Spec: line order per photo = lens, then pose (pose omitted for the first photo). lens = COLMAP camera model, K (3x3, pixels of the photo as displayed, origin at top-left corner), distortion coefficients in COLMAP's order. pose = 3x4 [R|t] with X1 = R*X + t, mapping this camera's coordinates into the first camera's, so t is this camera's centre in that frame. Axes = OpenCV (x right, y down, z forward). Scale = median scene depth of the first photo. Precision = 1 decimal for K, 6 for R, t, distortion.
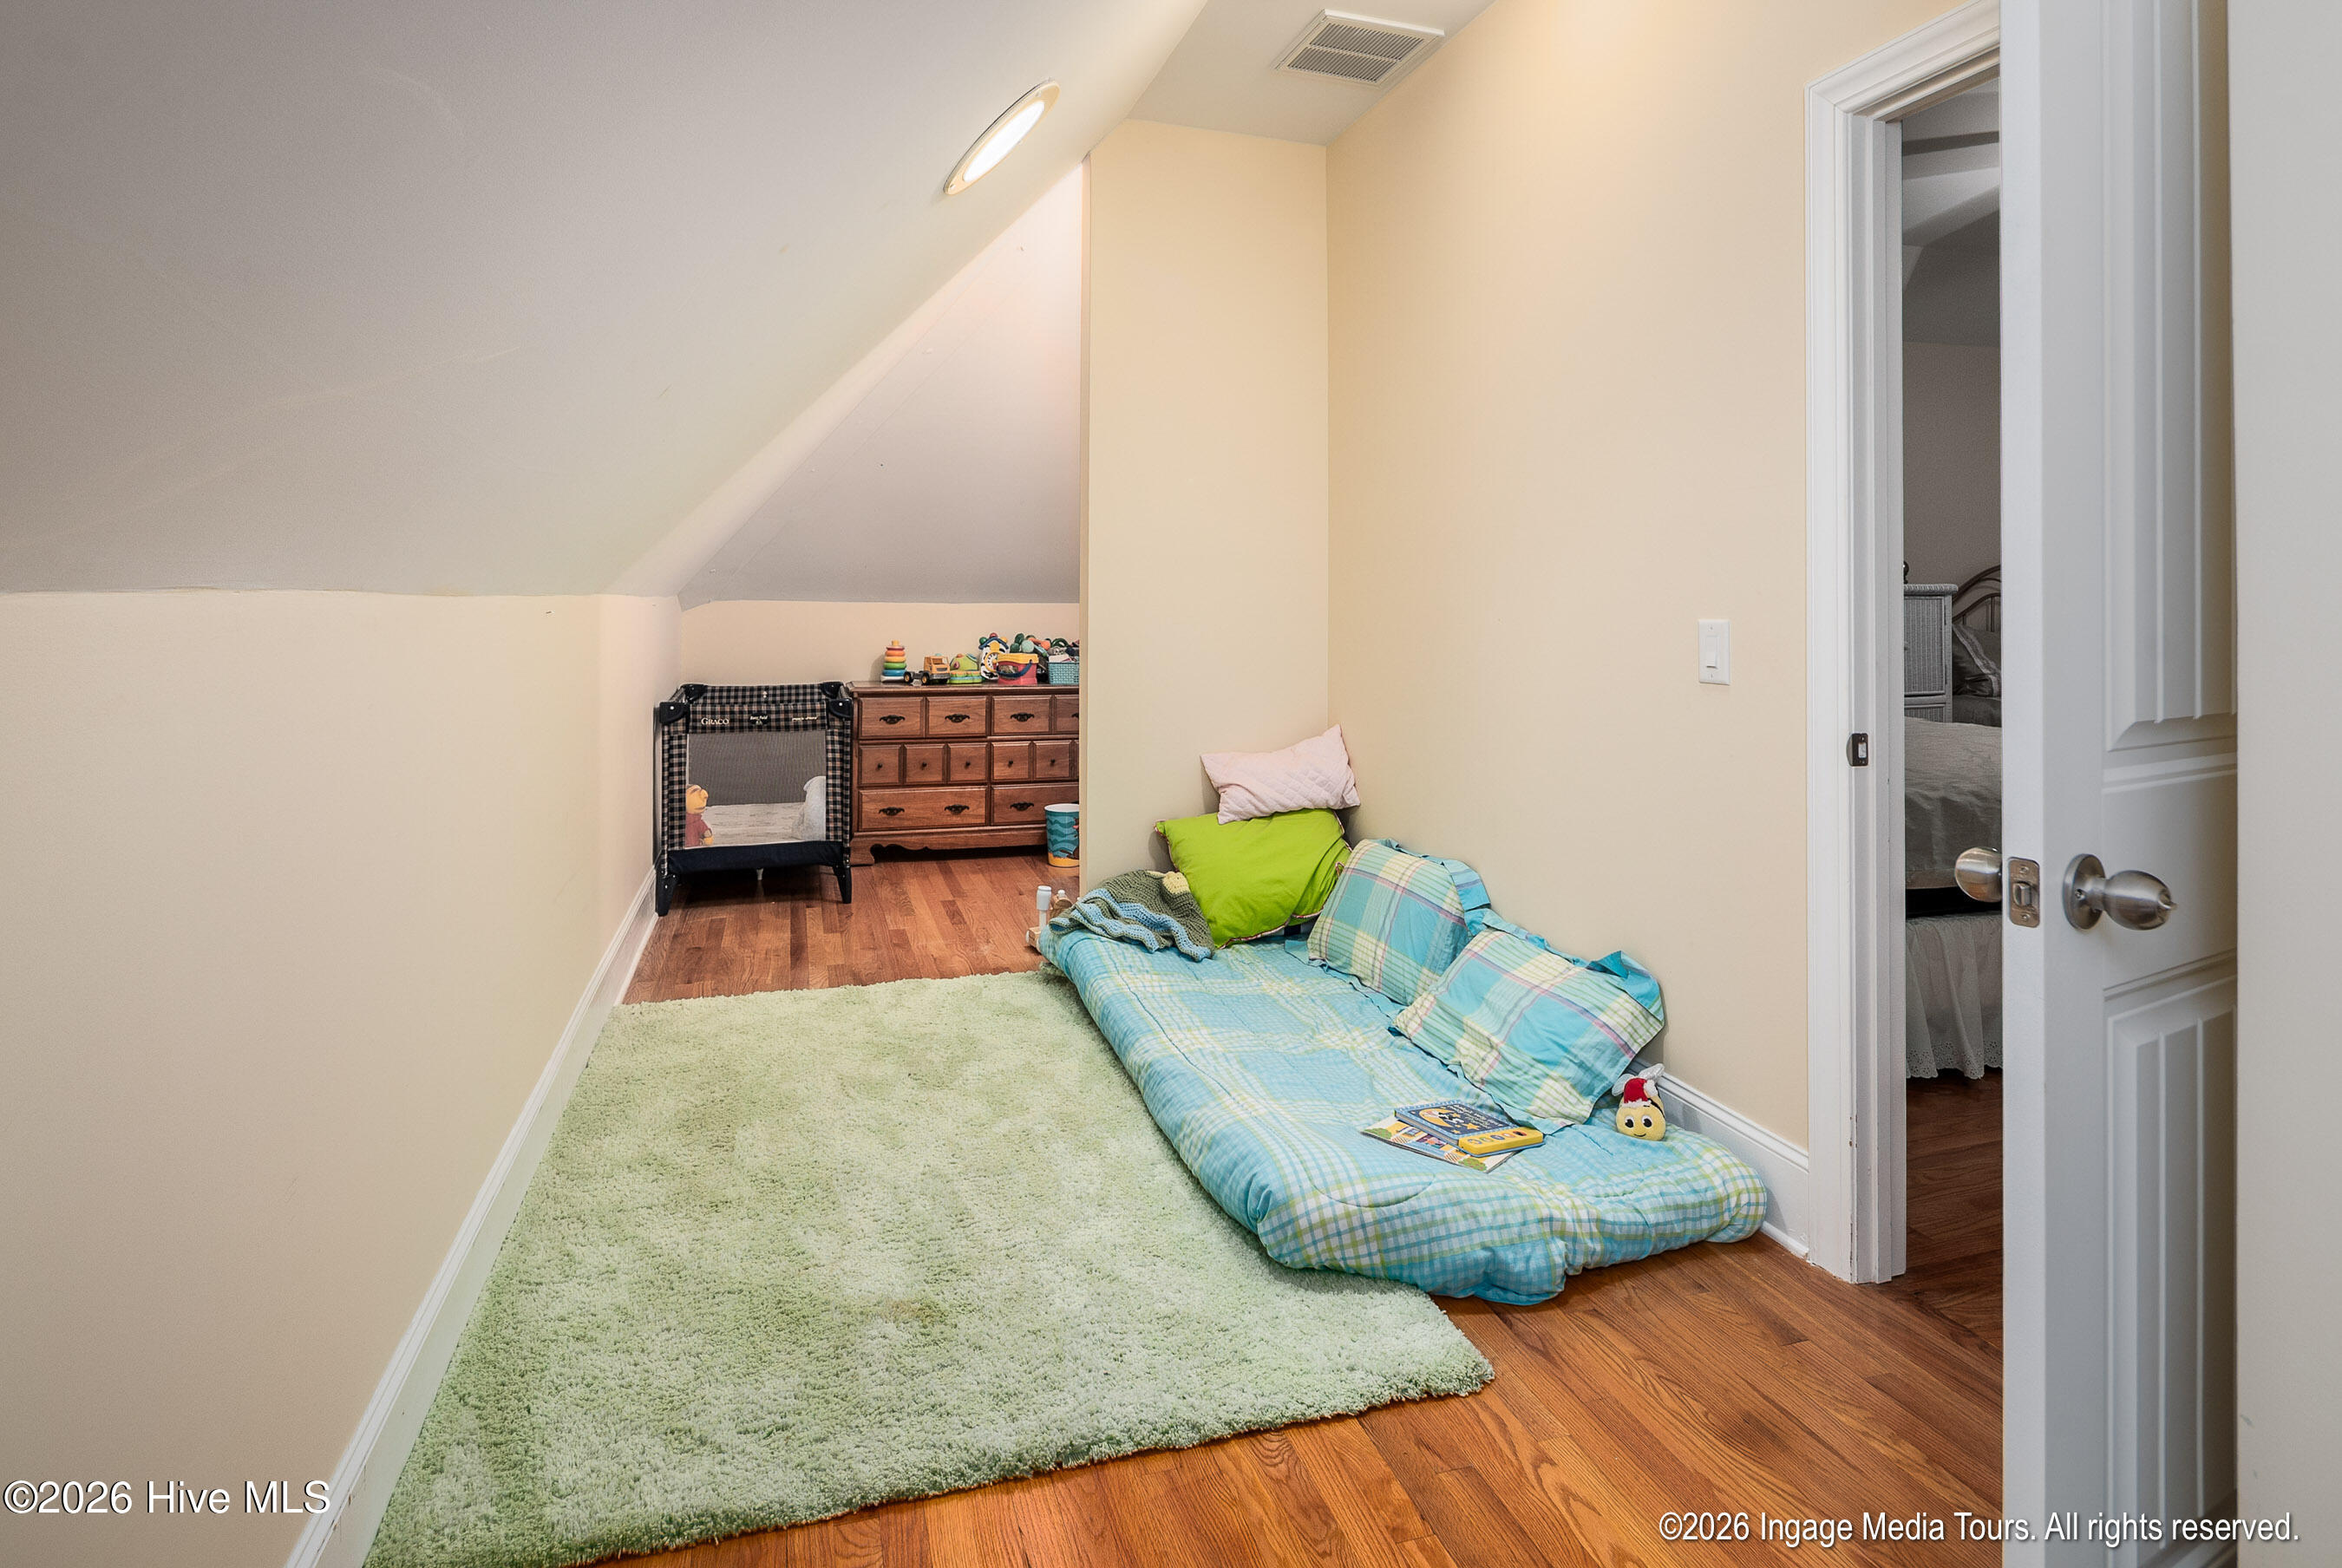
lens RADIAL K [[1172.7, 0, 1166.4], [0, 1172.7, 833.7], [0, 0, 1]] dist [-0.001668, -0.000452]
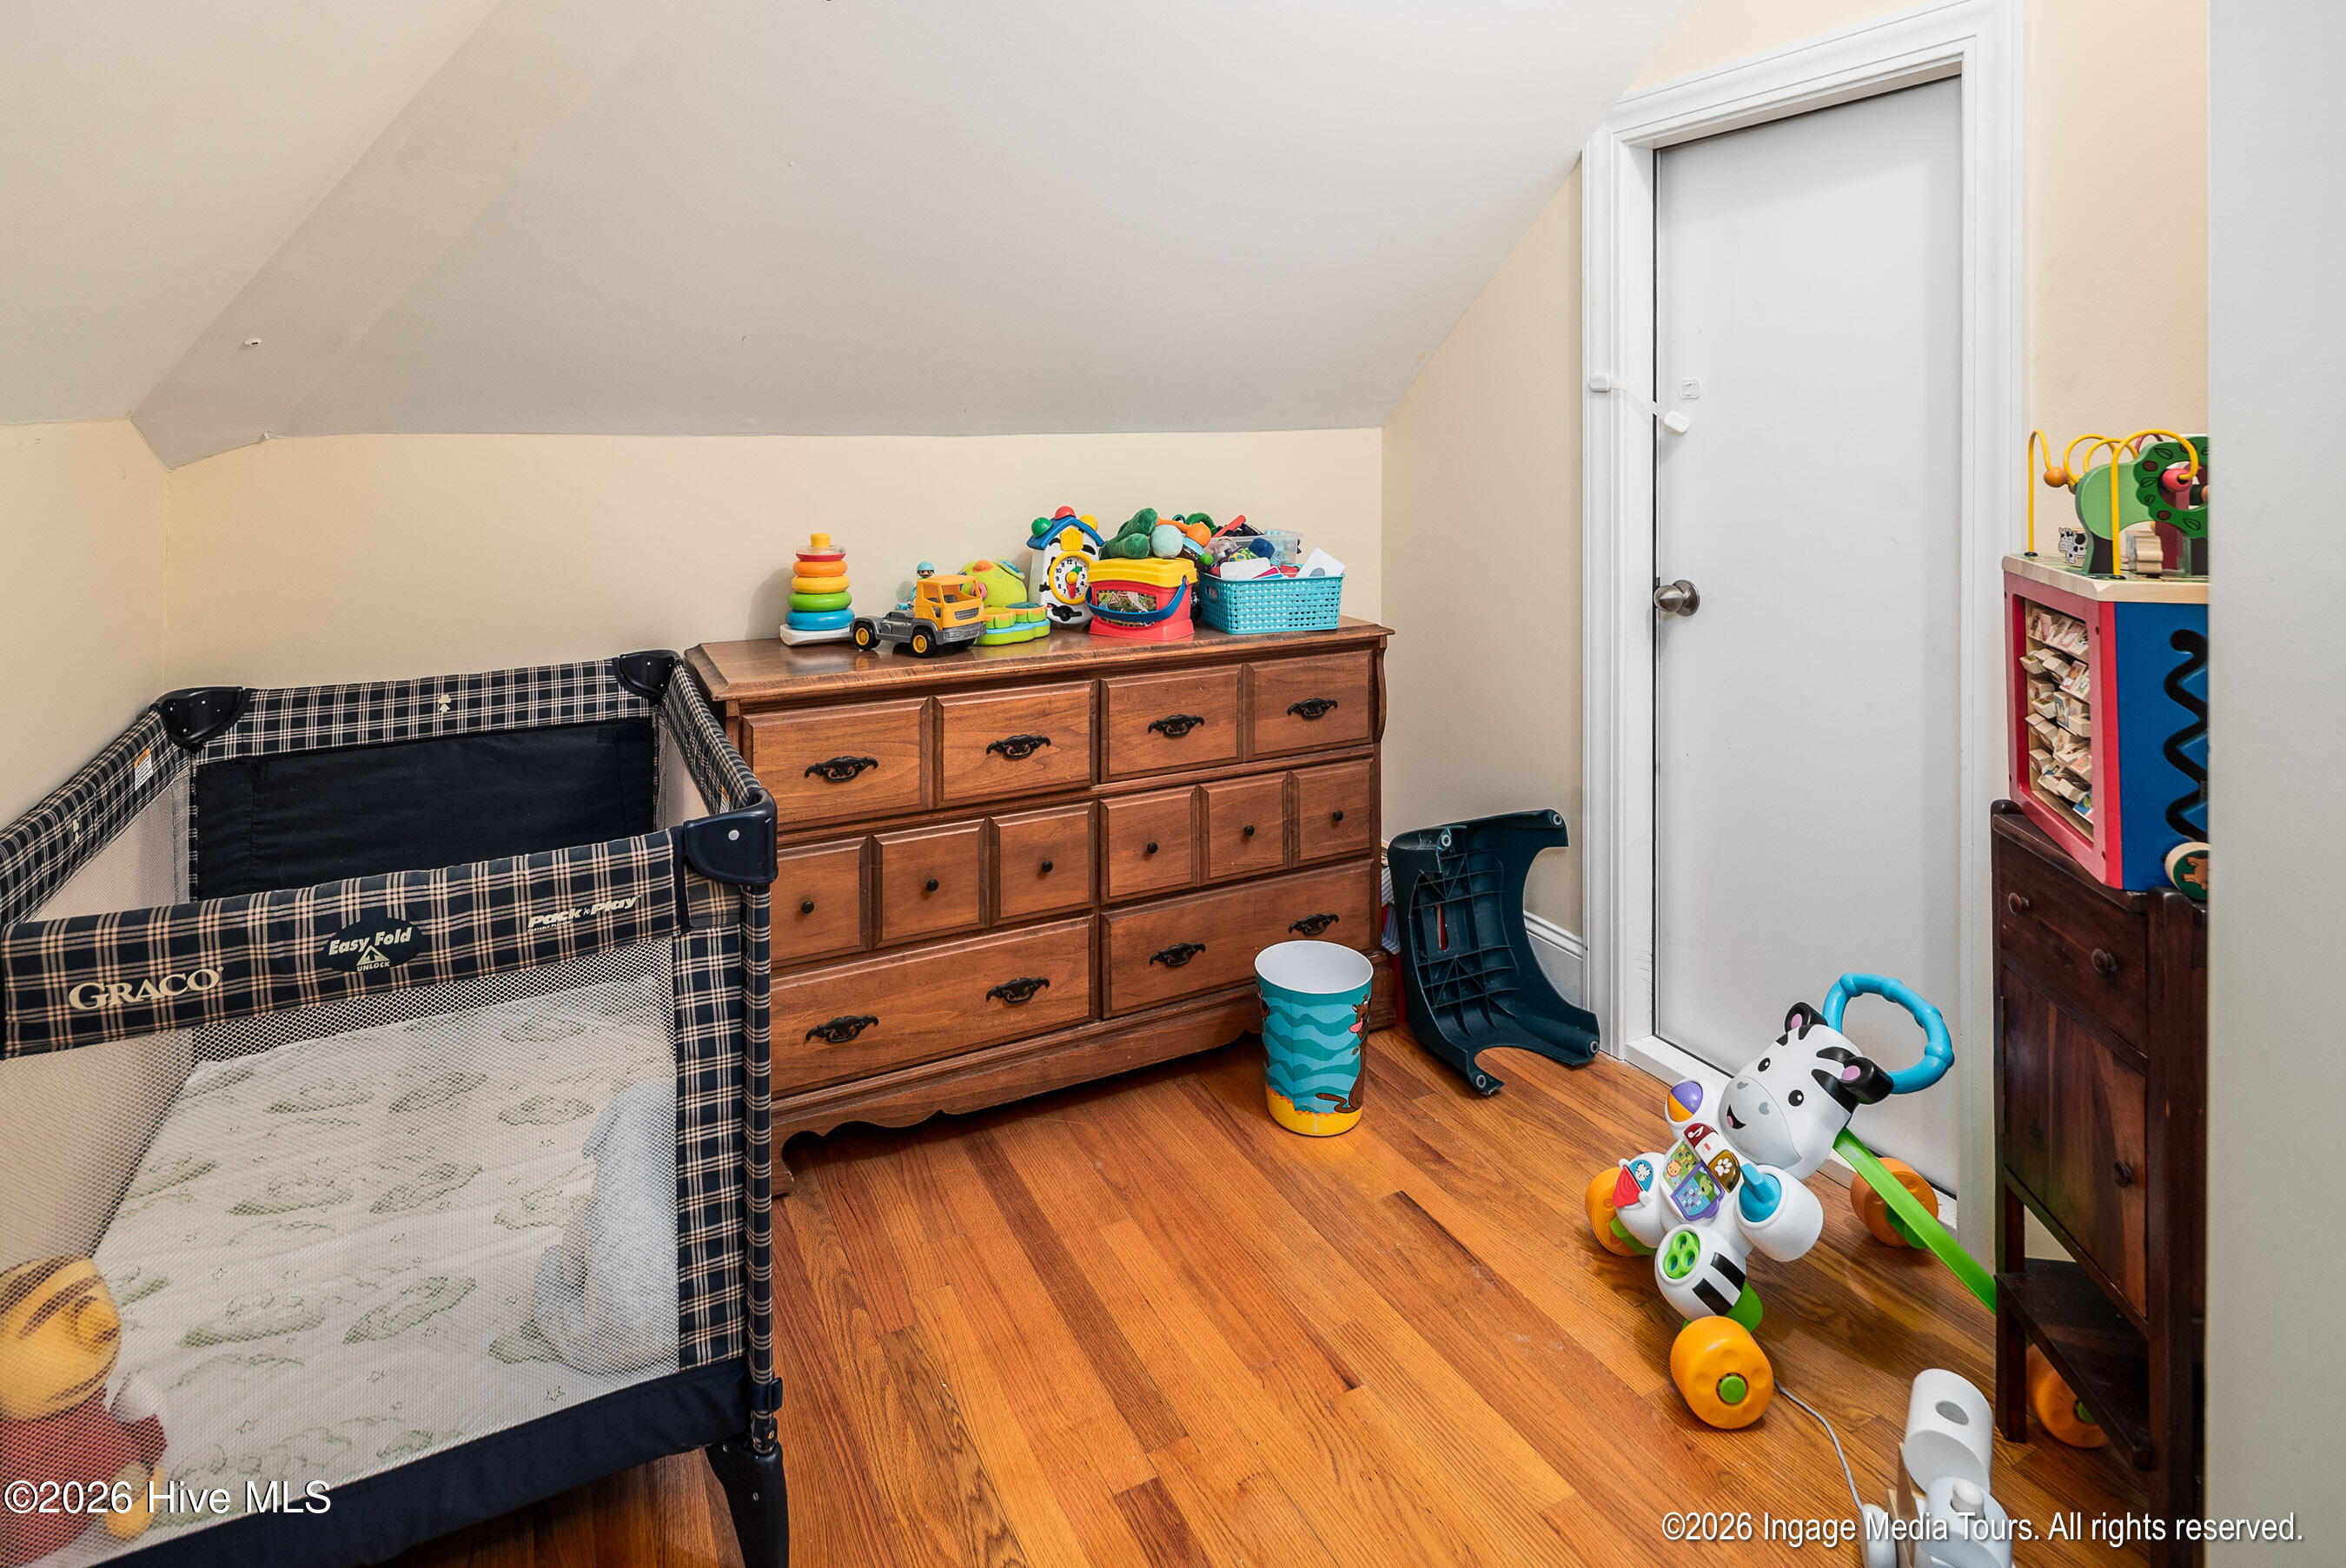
lens RADIAL K [[1199.2, 0, 1171.8], [0, 1199.2, 585.4], [0, 0, 1]] dist [-0.000581, -0.001432]
pose [[0.983035, -0.033669, 0.180302, -0.195558], [0.045700, 0.996967, -0.062994, -0.122211], [-0.177635, 0.070165, 0.981592, 0.617184]]
